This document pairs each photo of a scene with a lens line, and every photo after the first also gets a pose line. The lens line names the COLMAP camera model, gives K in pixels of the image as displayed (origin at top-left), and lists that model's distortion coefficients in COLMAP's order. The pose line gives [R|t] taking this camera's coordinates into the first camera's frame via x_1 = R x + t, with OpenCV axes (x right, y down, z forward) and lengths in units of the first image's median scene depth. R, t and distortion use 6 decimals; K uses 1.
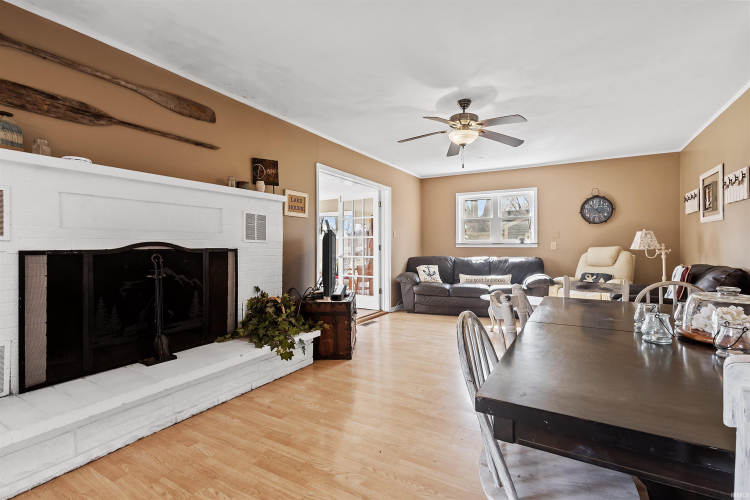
lens RADIAL K [[352.2, 0, 375.7], [0, 352.2, 248.7], [0, 0, 1]] dist [0.004407, -0.000212]
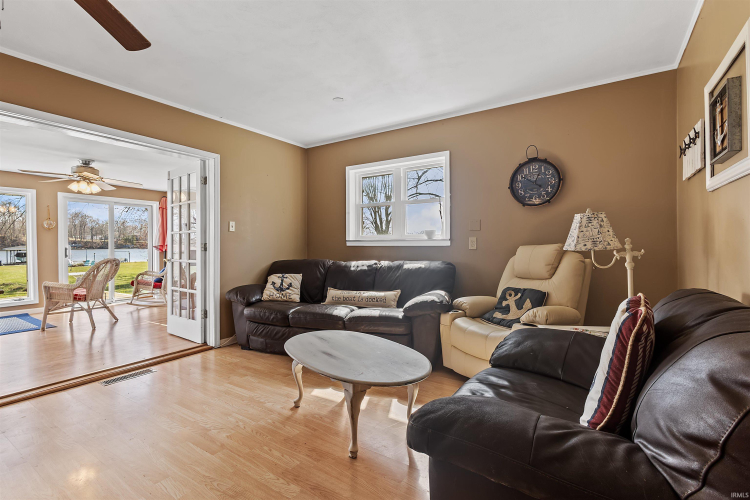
lens RADIAL K [[352.2, 0, 375.0], [0, 352.2, 245.9], [0, 0, 1]] dist [0.004407, -0.000212]
pose [[0.998696, -0.004226, -0.050884, 0.373070], [0.004163, 0.999990, -0.001346, -0.003328], [0.050889, 0.001132, 0.998704, 0.379293]]
